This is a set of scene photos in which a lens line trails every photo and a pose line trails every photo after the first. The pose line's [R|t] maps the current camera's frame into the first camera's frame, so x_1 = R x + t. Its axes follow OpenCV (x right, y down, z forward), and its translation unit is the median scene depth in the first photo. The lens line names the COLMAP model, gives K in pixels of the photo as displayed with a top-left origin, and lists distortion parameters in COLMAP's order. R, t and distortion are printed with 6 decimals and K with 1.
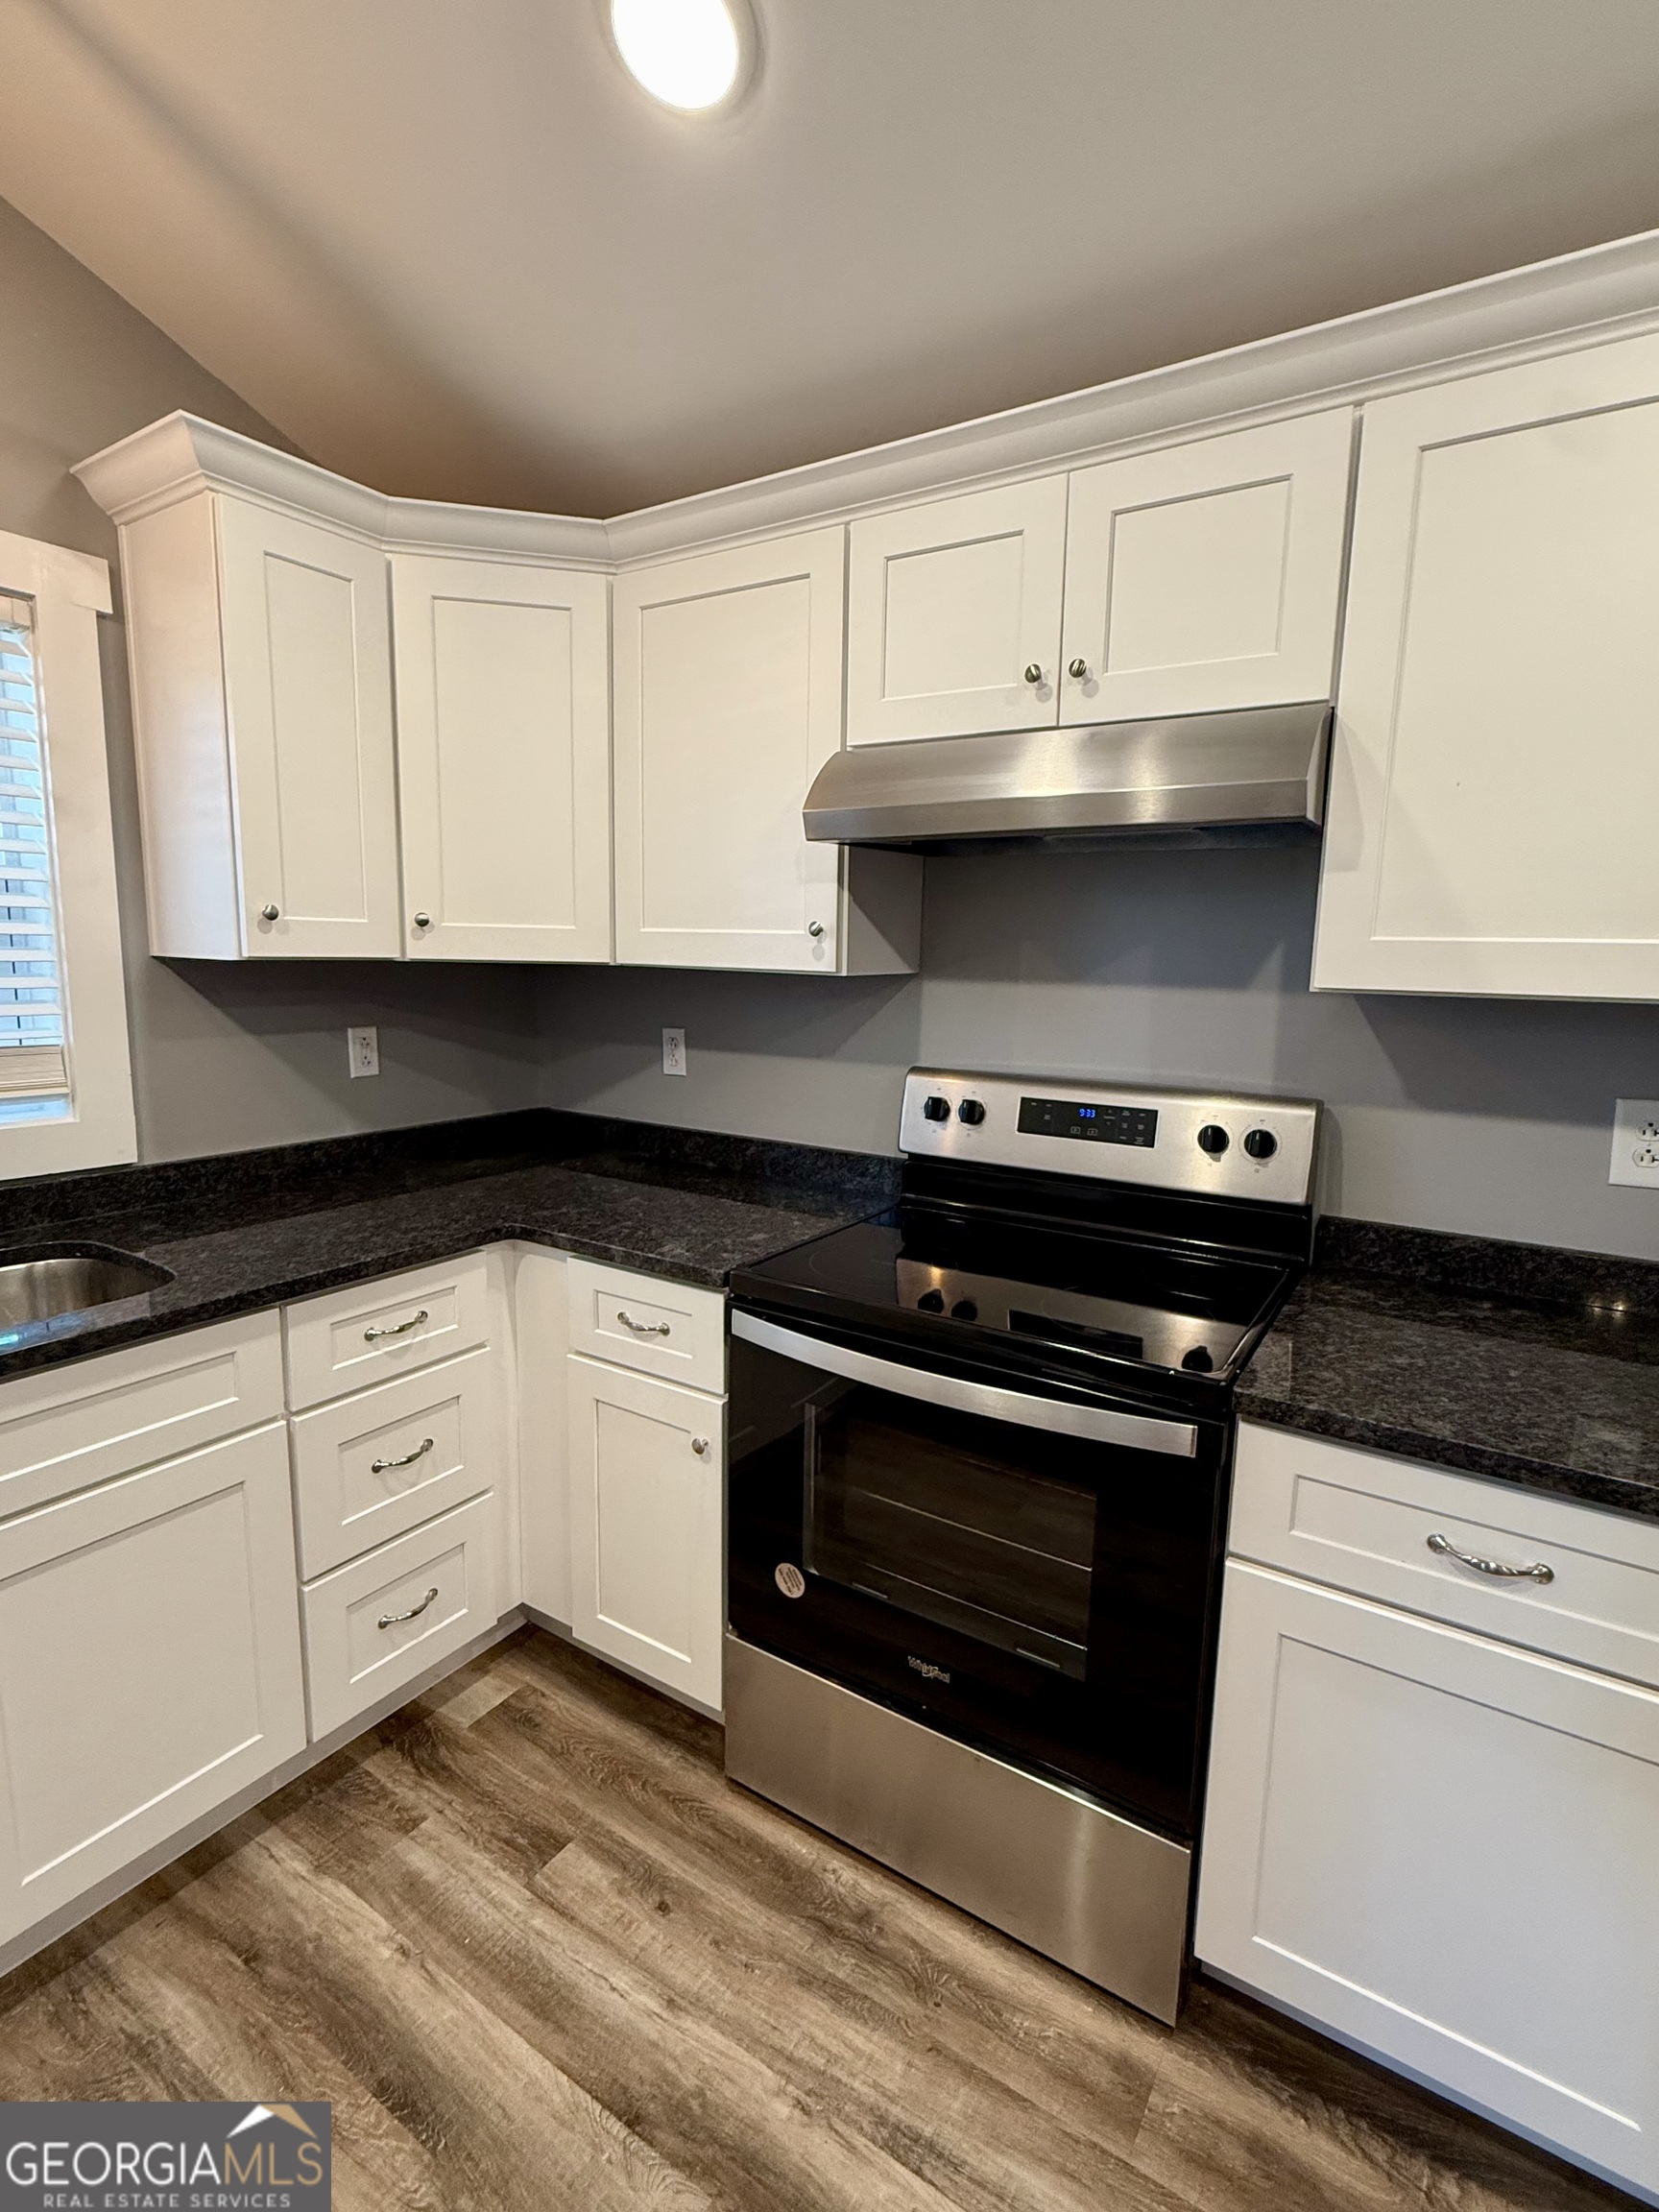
lens RADIAL K [[1033.4, 0, 829.5], [0, 1033.4, 1106.0], [0, 0, 1]] dist [-0.001874, -0.000615]
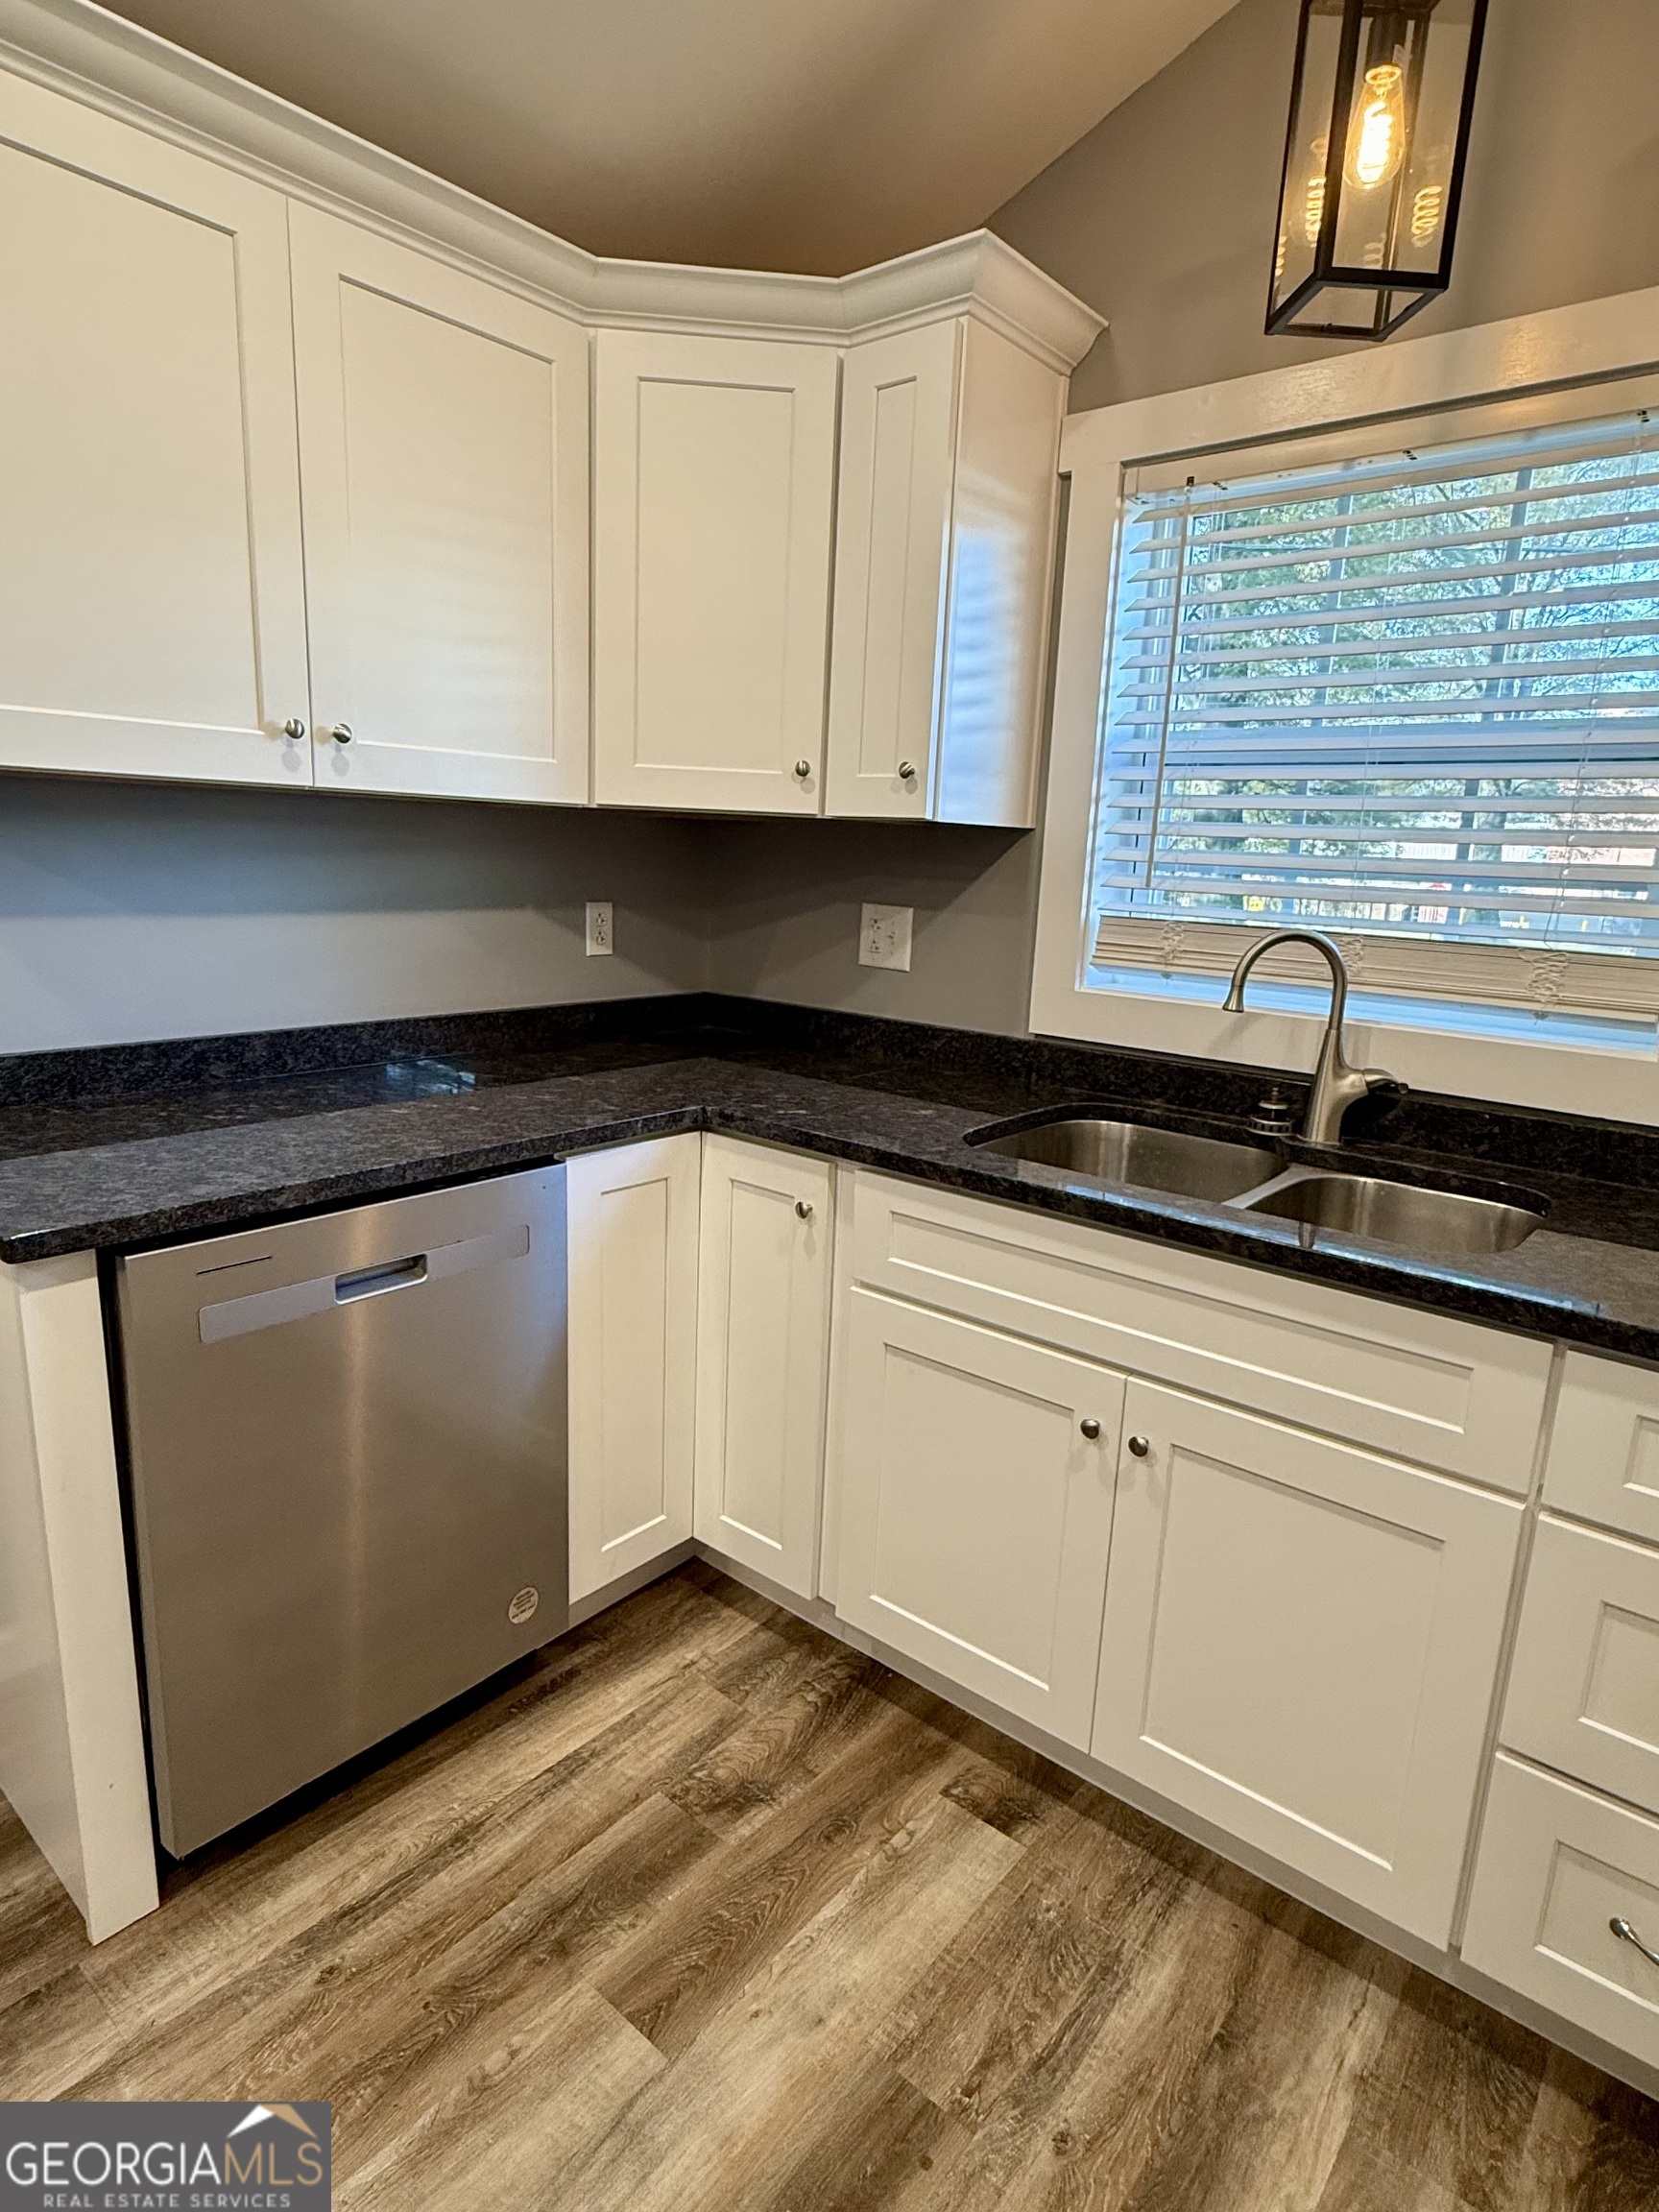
lens RADIAL K [[1196.5, 0, 829.5], [0, 1196.5, 1106.0], [0, 0, 1]] dist [0.001428, 0.000924]
pose [[-0.112073, 0.185503, -0.976232, 0.225576], [-0.187965, 0.960728, 0.204136, -0.021689], [0.975761, 0.206376, -0.072804, 0.510999]]
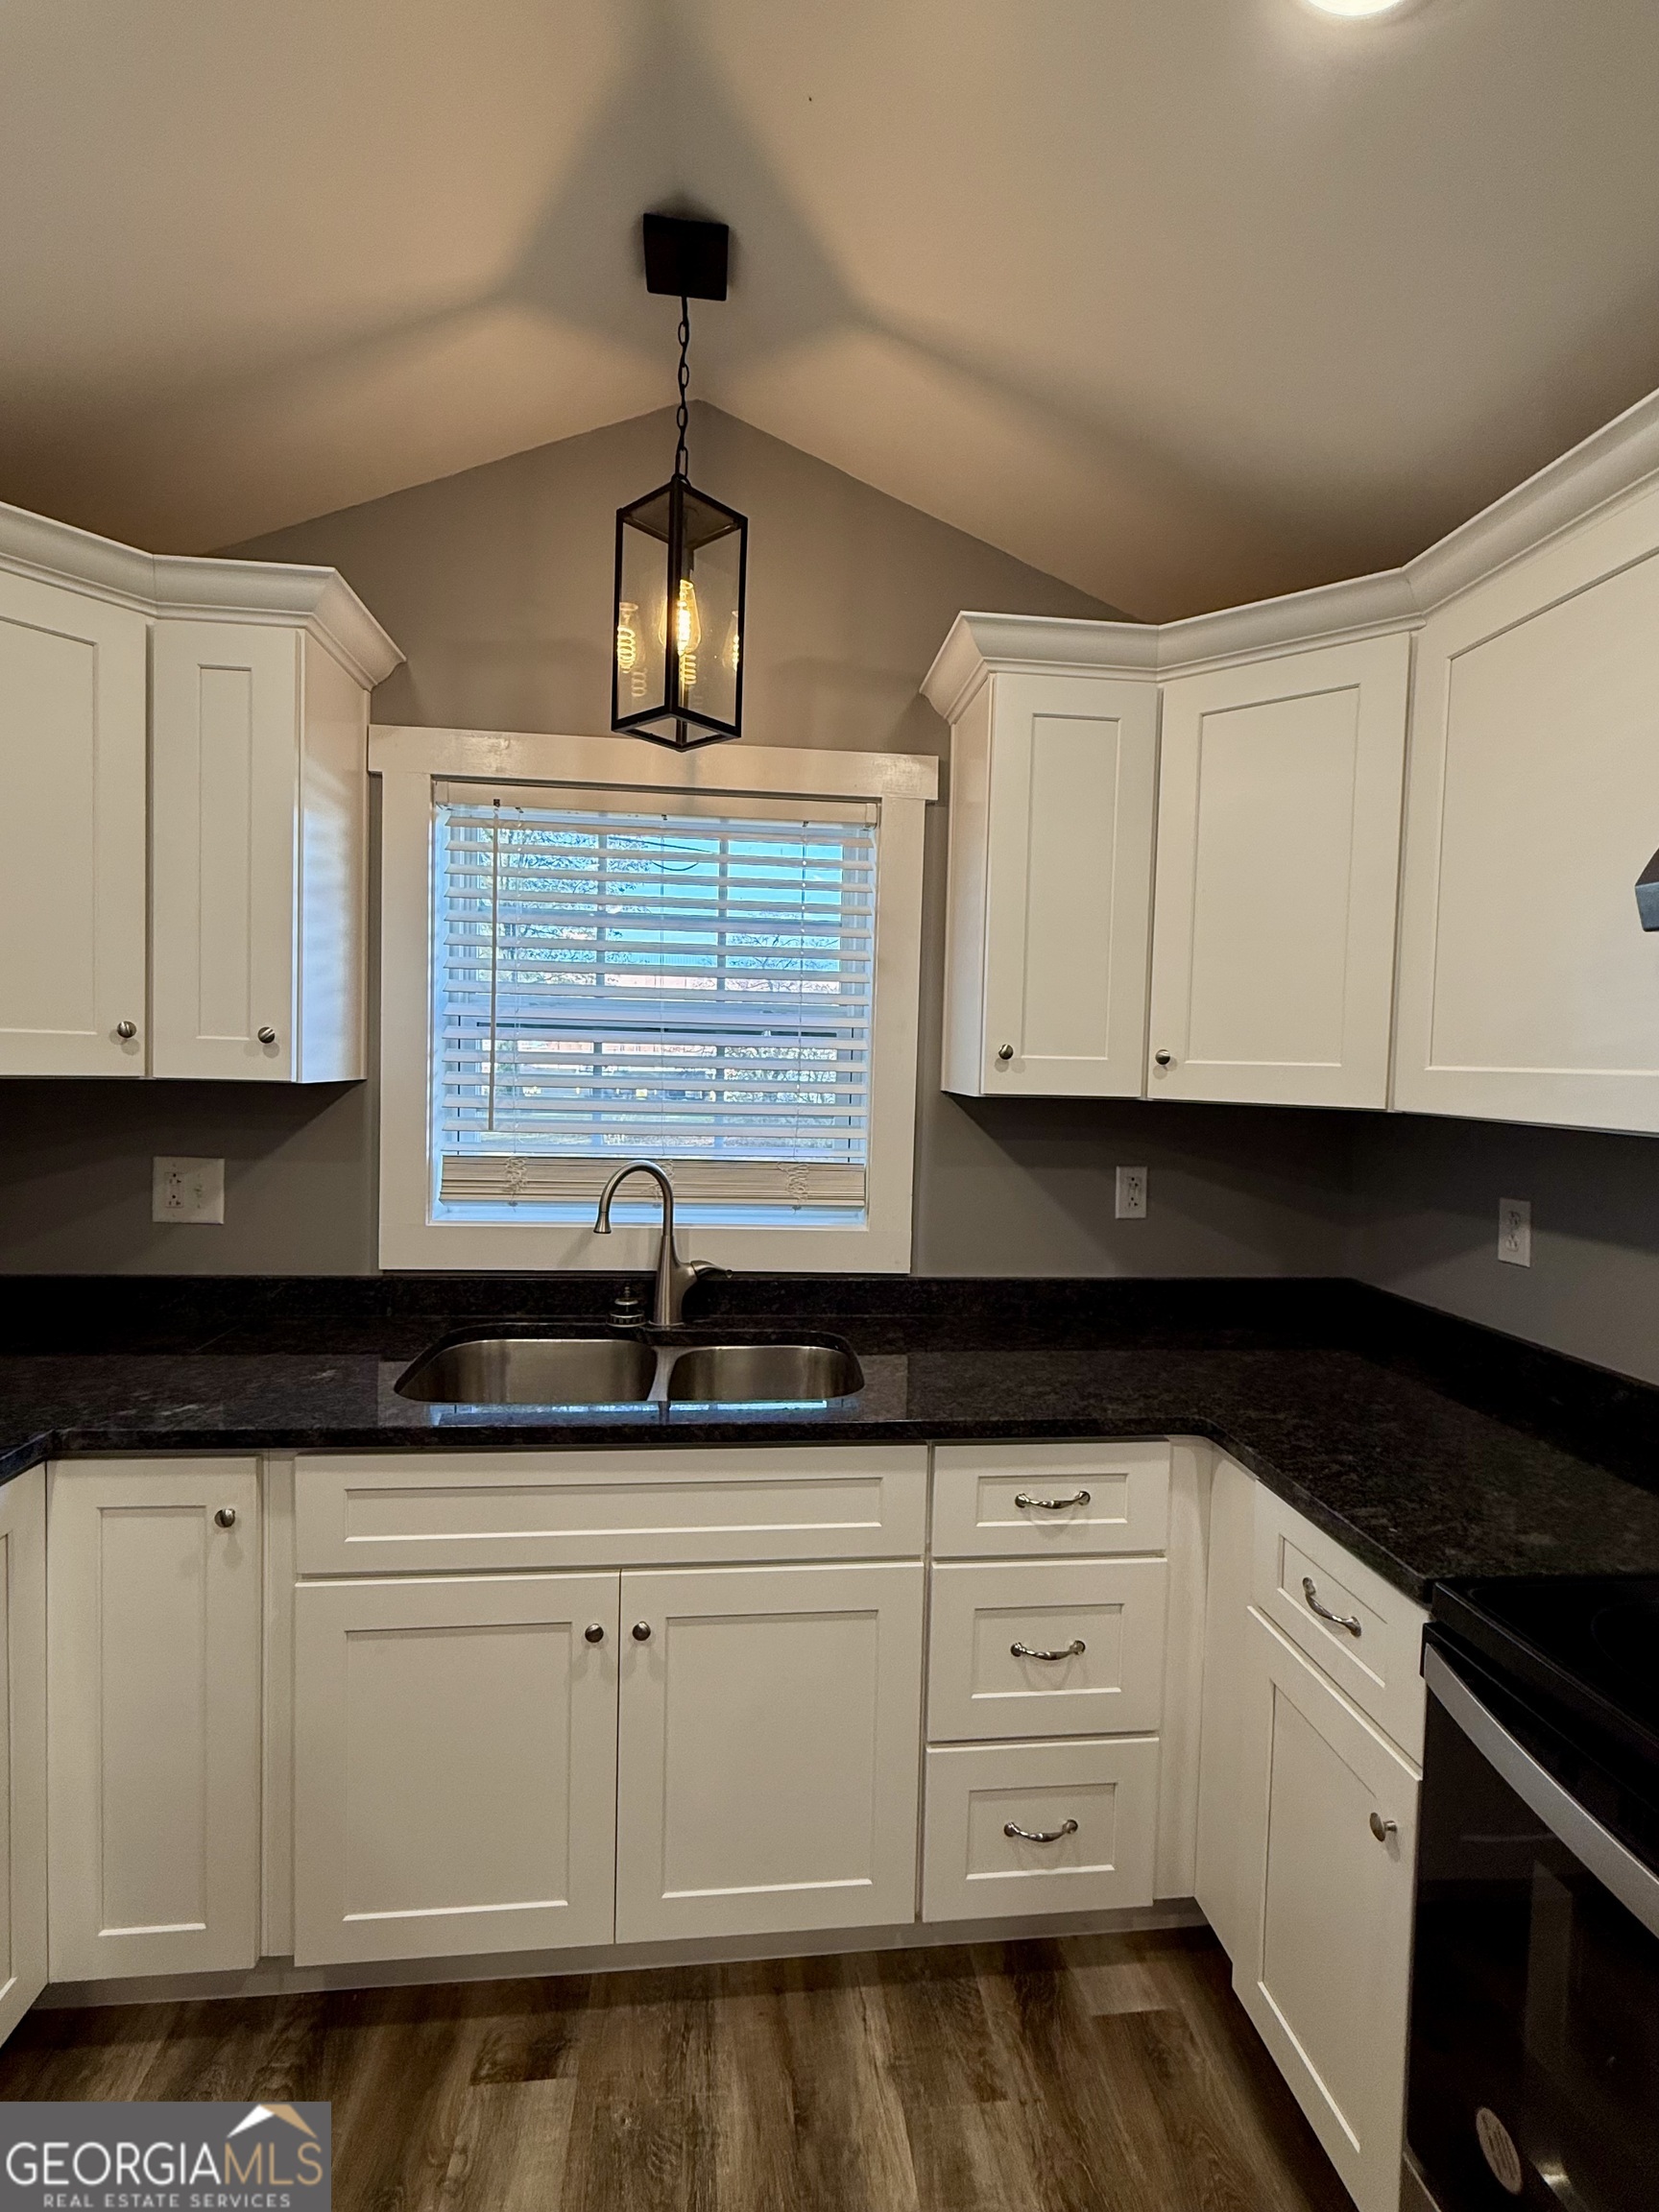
lens RADIAL K [[1037.6, 0, 829.5], [0, 1037.6, 1106.0], [0, 0, 1]] dist [-0.000512, 0.000647]
pose [[0.635055, 0.029440, -0.771906, 0.150710], [-0.125795, 0.989876, -0.065740, -0.045257], [0.762155, 0.138850, 0.632329, 0.228229]]
